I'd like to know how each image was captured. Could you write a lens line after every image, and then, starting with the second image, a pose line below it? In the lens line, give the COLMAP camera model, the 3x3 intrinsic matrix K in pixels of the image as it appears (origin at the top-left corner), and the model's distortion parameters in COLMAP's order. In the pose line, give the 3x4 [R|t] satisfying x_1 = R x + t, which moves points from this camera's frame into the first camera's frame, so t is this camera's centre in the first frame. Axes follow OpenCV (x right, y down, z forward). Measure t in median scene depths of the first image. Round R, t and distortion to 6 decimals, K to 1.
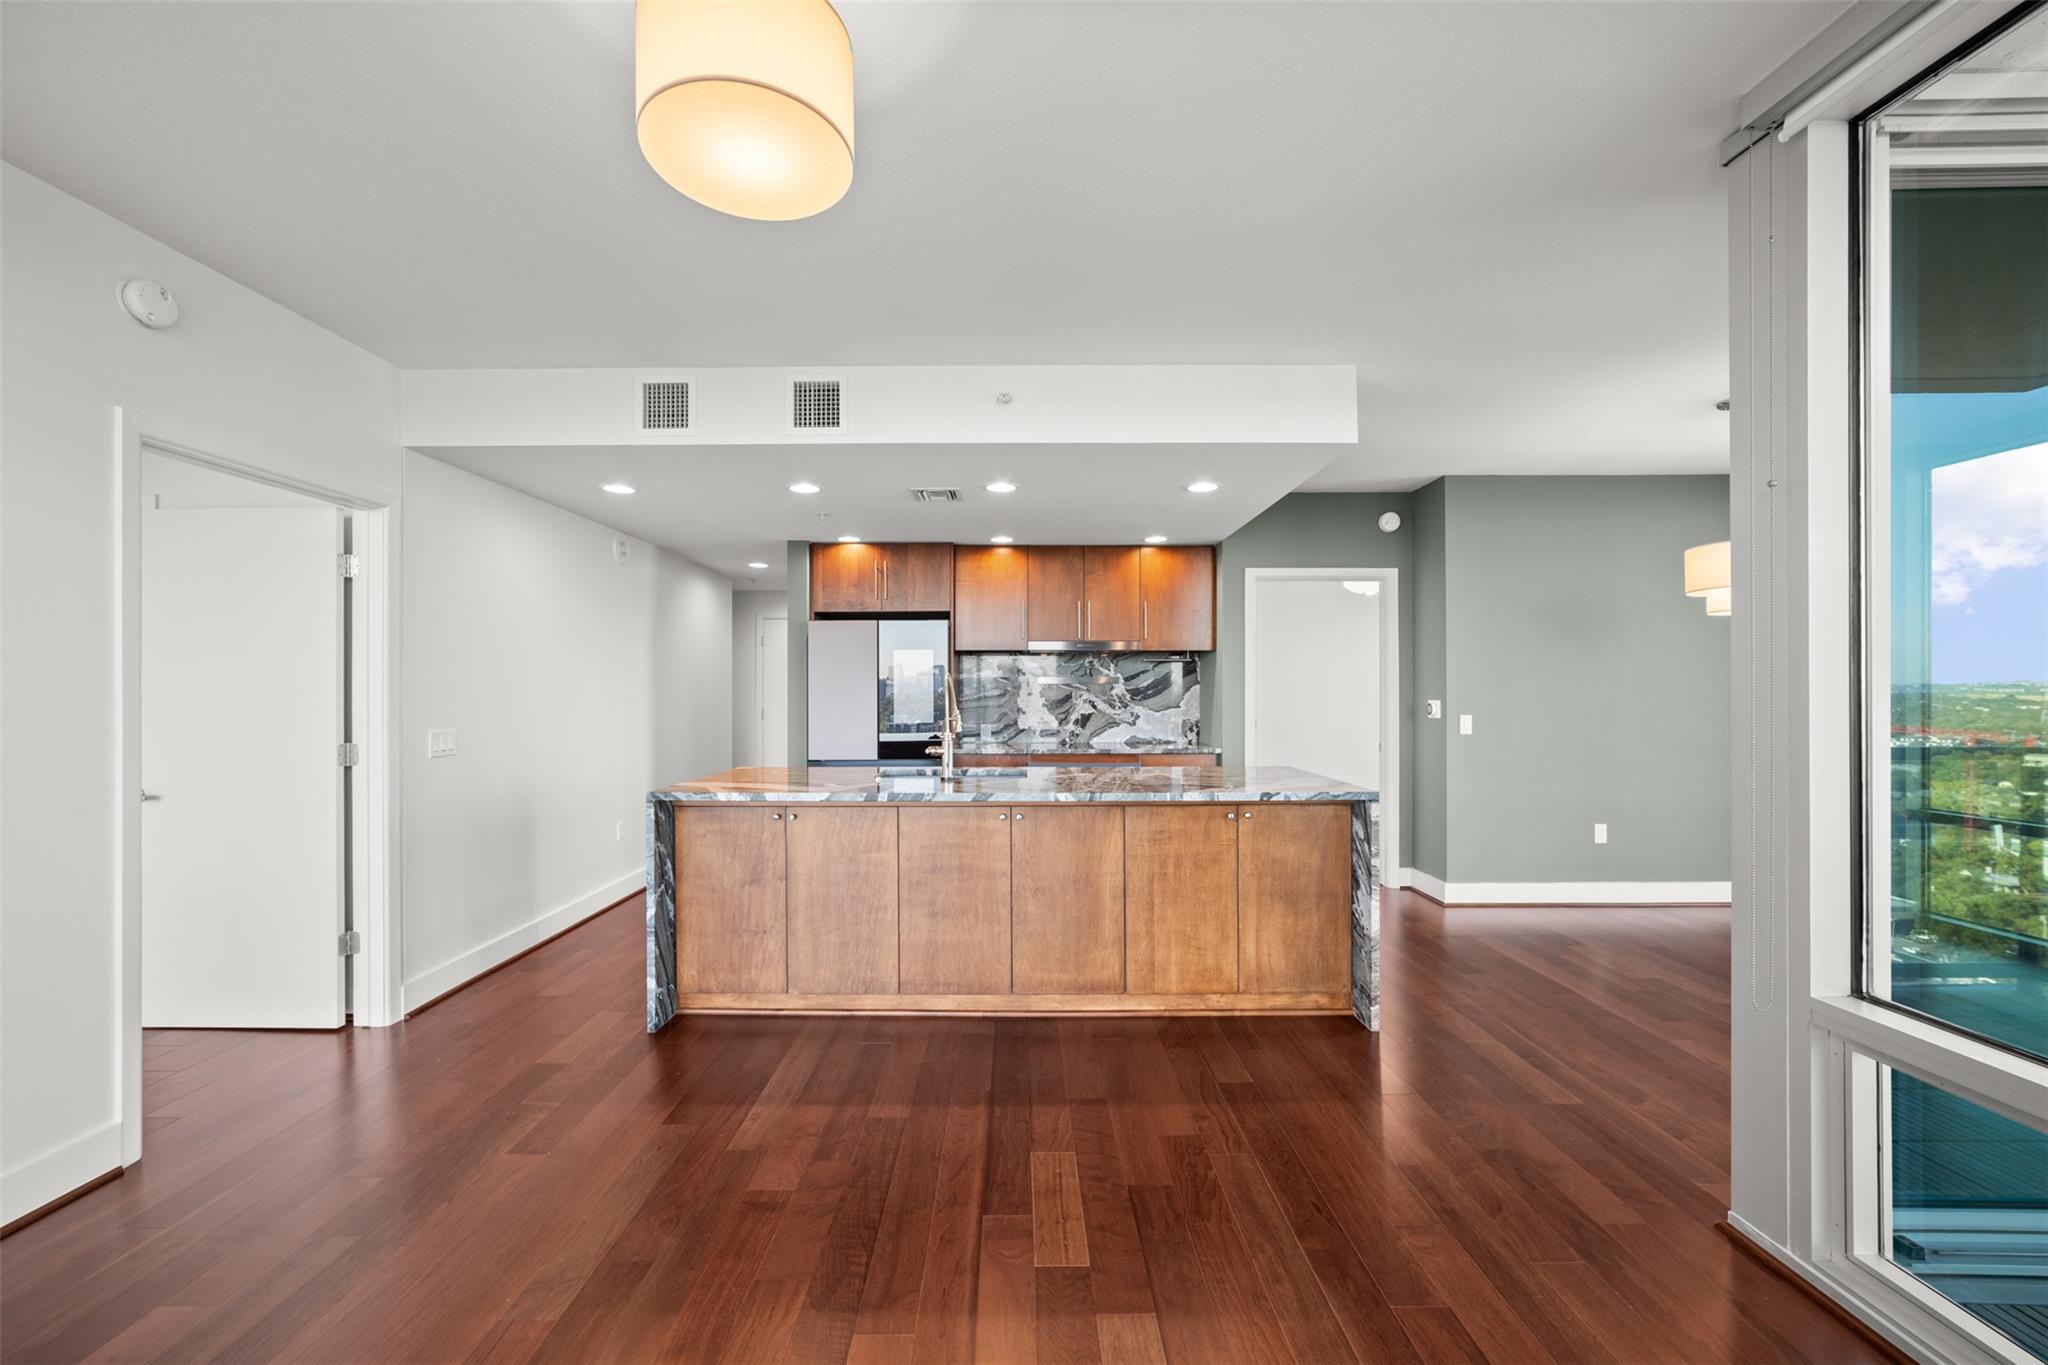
lens RADIAL K [[808.0, 0, 1012.9], [0, 808.0, 686.6], [0, 0, 1]] dist [-0.017649, 0.006551]
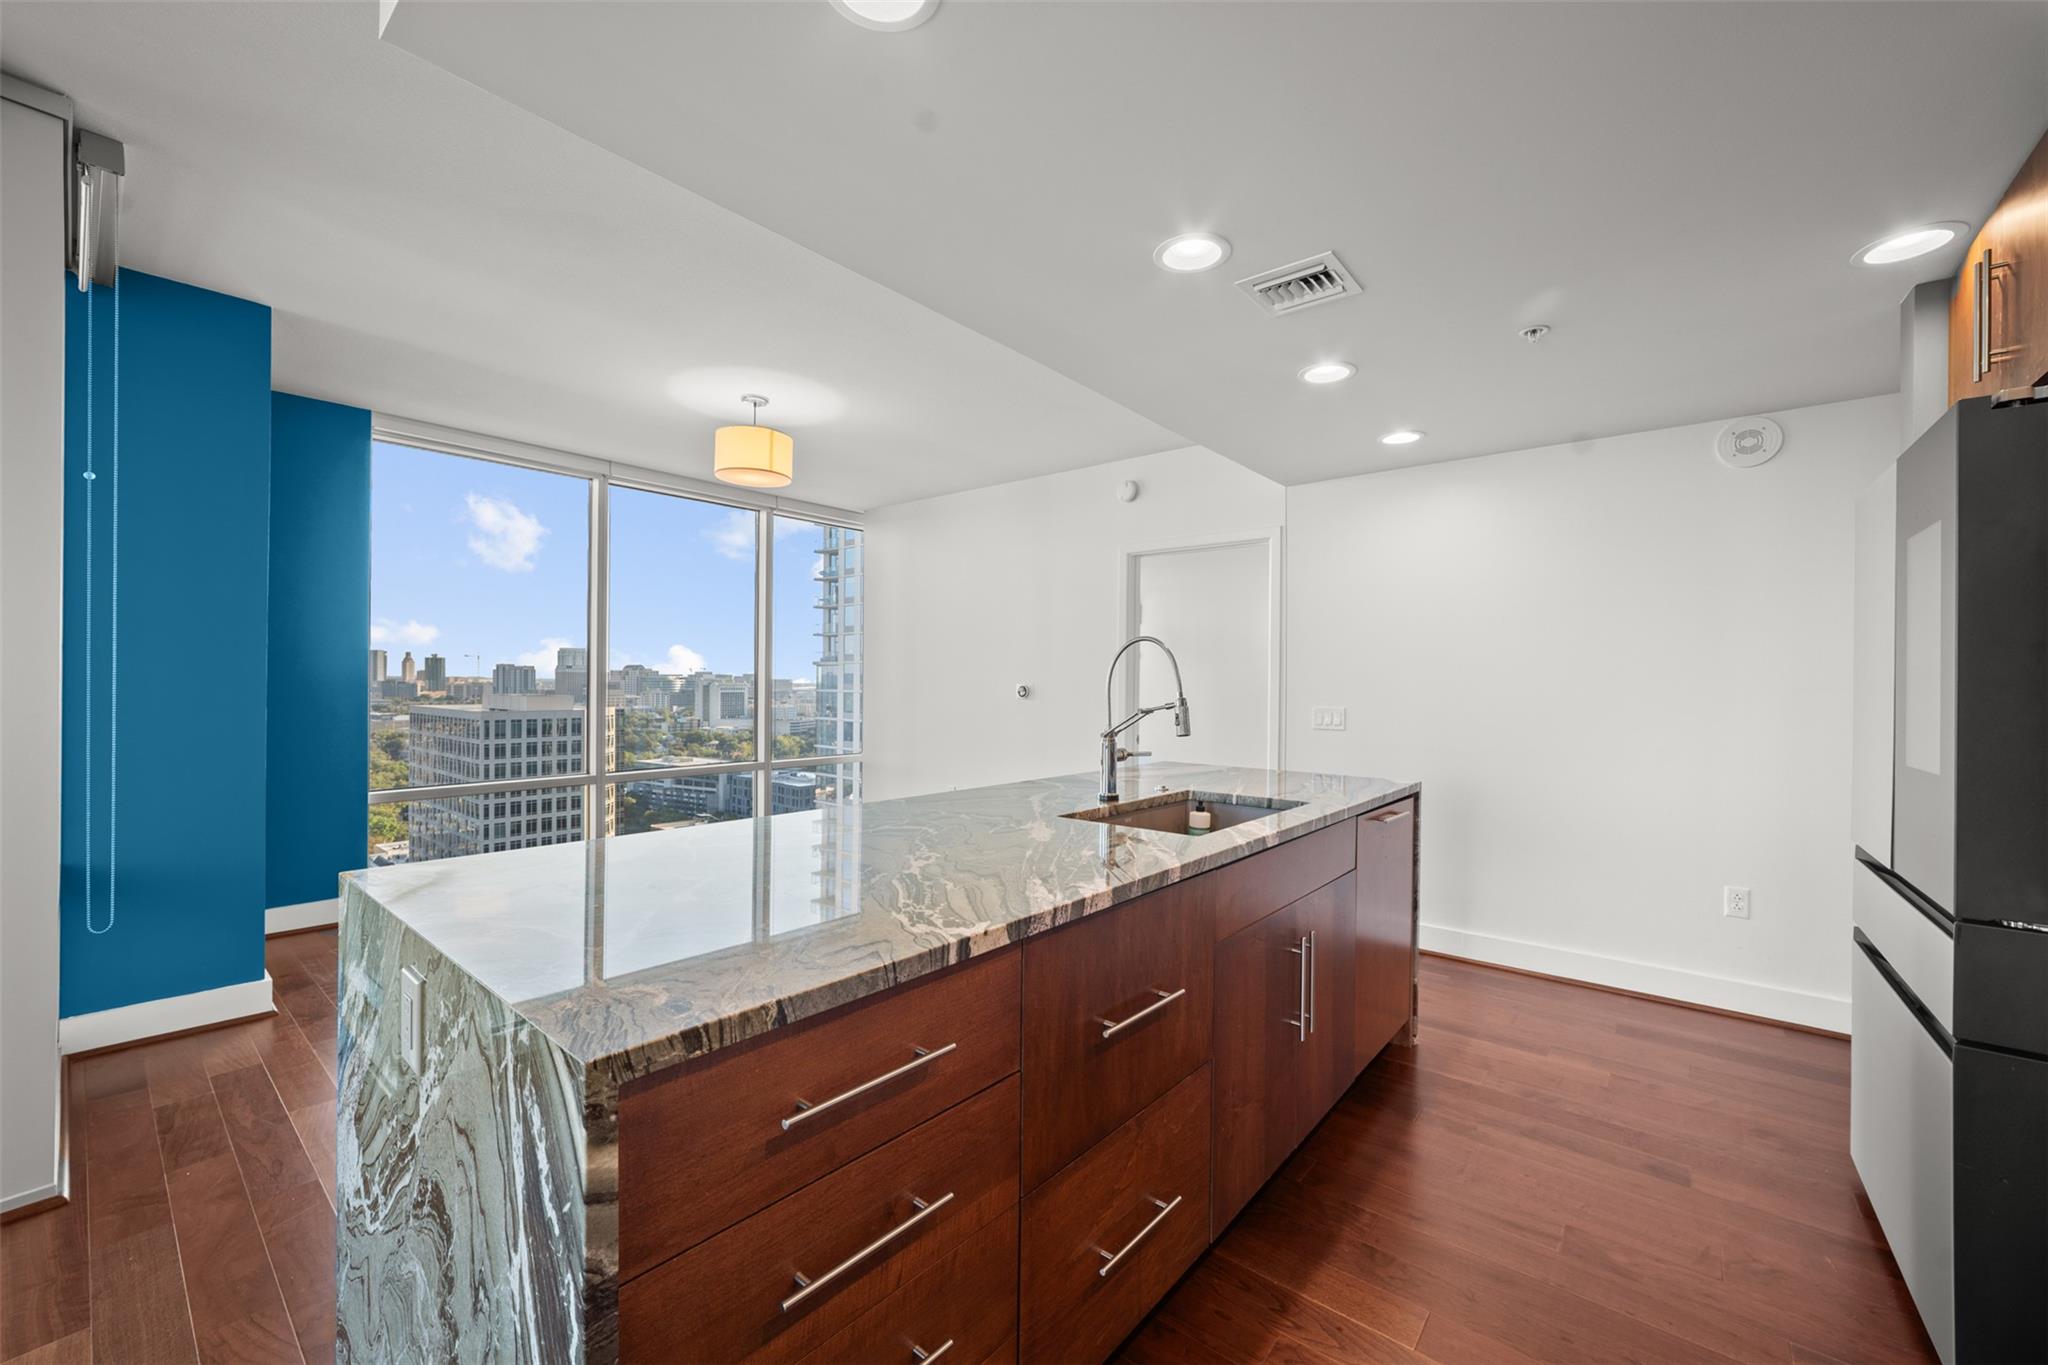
lens RADIAL K [[808.0, 0, 1013.4], [0, 808.0, 677.8], [0, 0, 1]] dist [-0.017649, 0.006551]
pose [[-0.642499, -0.007718, -0.766248, 0.465900], [-0.005202, 0.999970, -0.005710, 0.019069], [0.766269, 0.000317, -0.642520, 1.325444]]
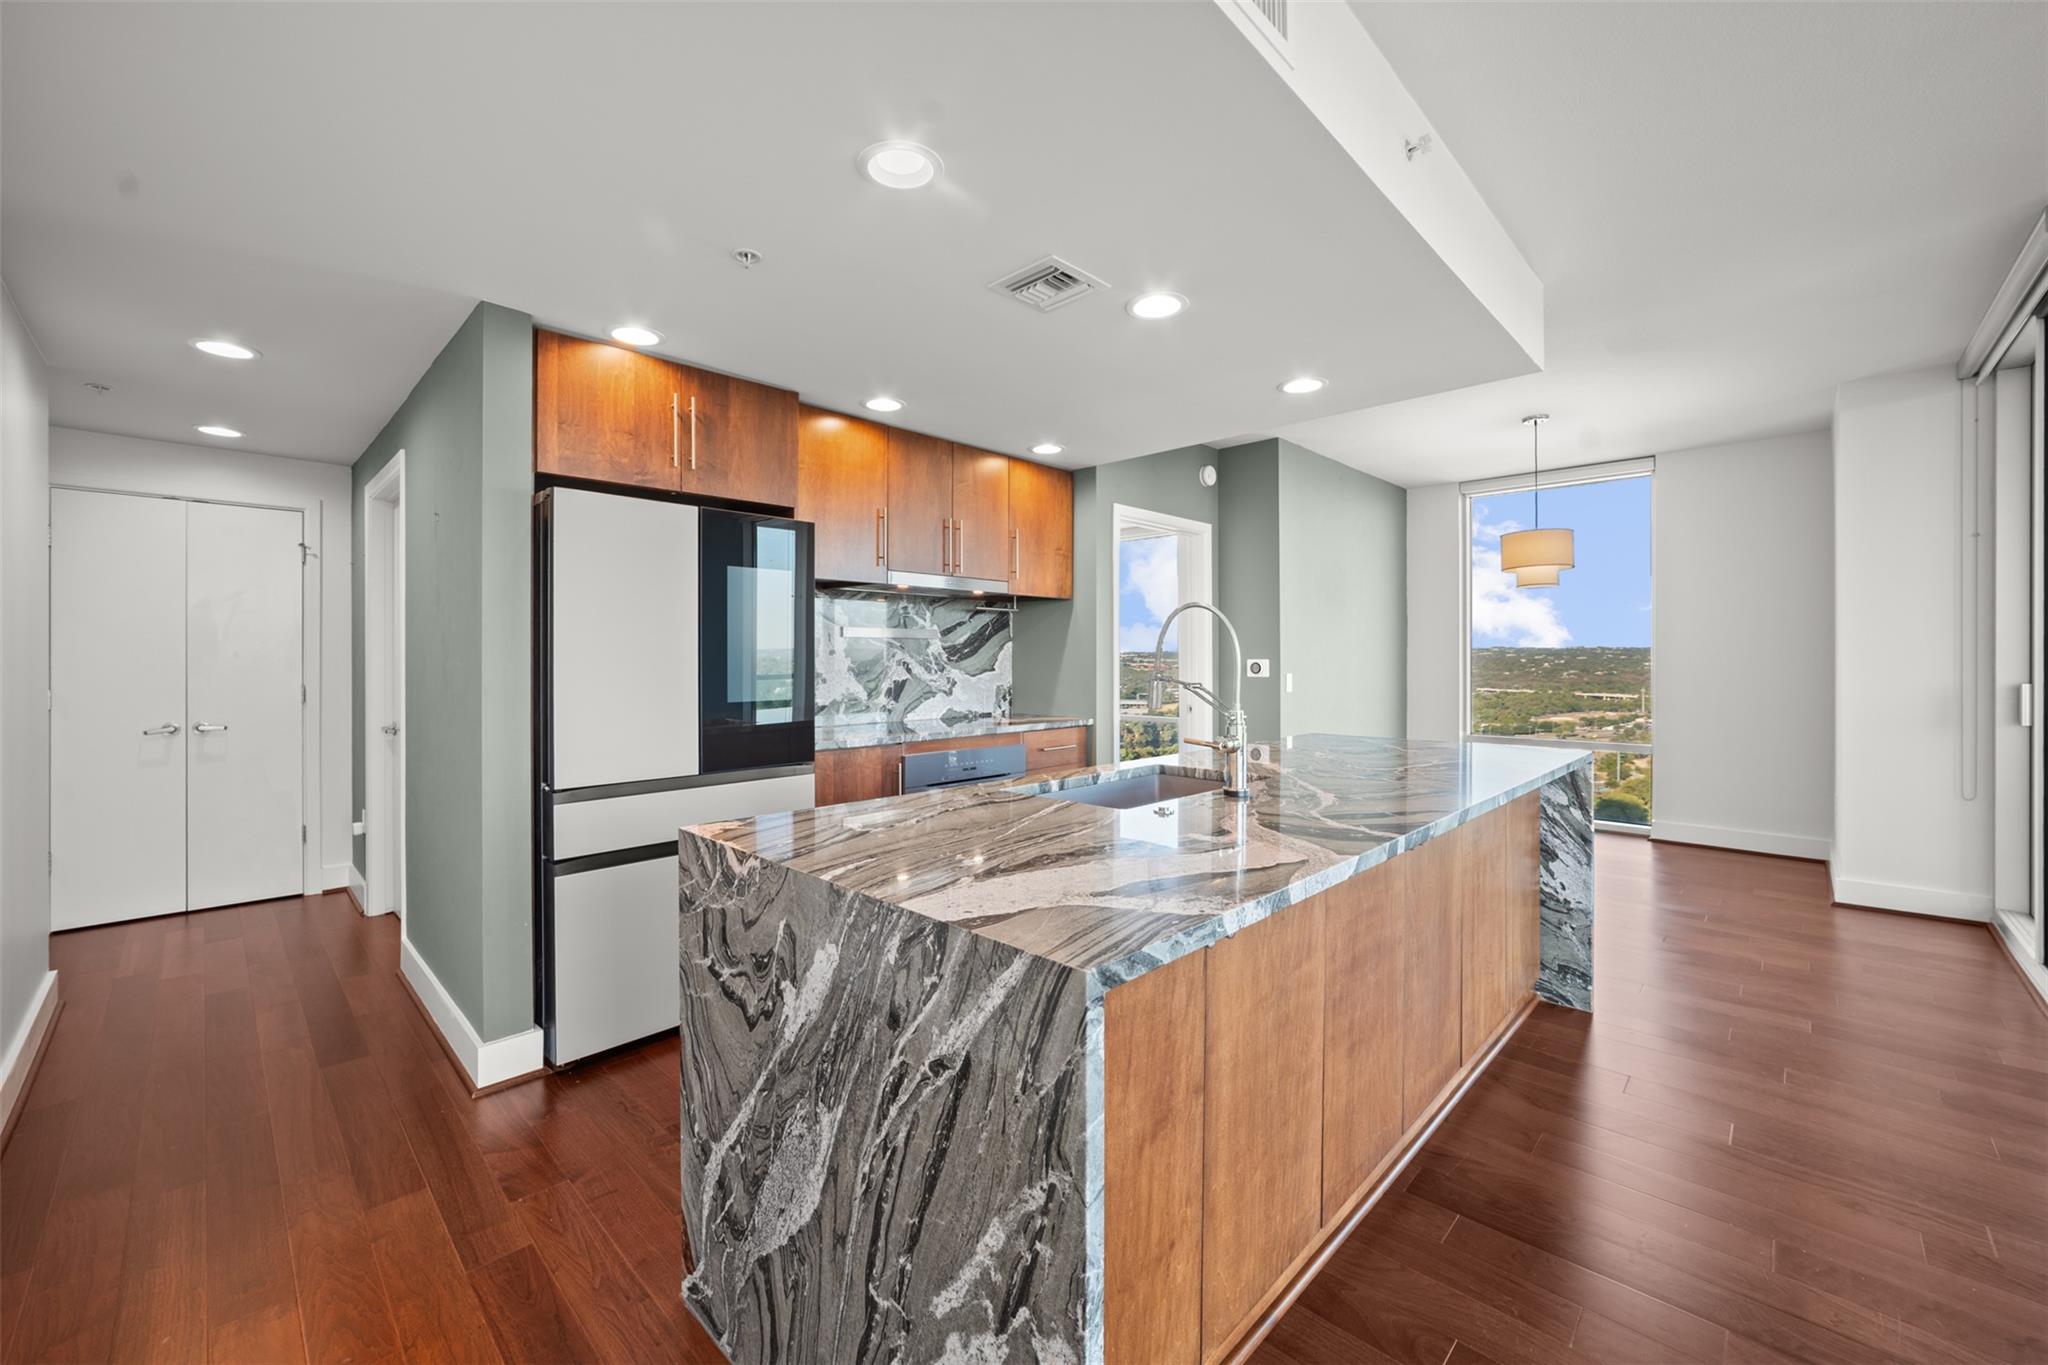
lens RADIAL K [[808.0, 0, 1005.2], [0, 808.0, 657.8], [0, 0, 1]] dist [-0.017649, 0.006551]
pose [[0.702338, 0.001346, 0.711842, -0.565828], [-0.002162, 0.999998, 0.000243, 0.021152], [-0.711840, -0.001710, 0.702339, 0.700060]]
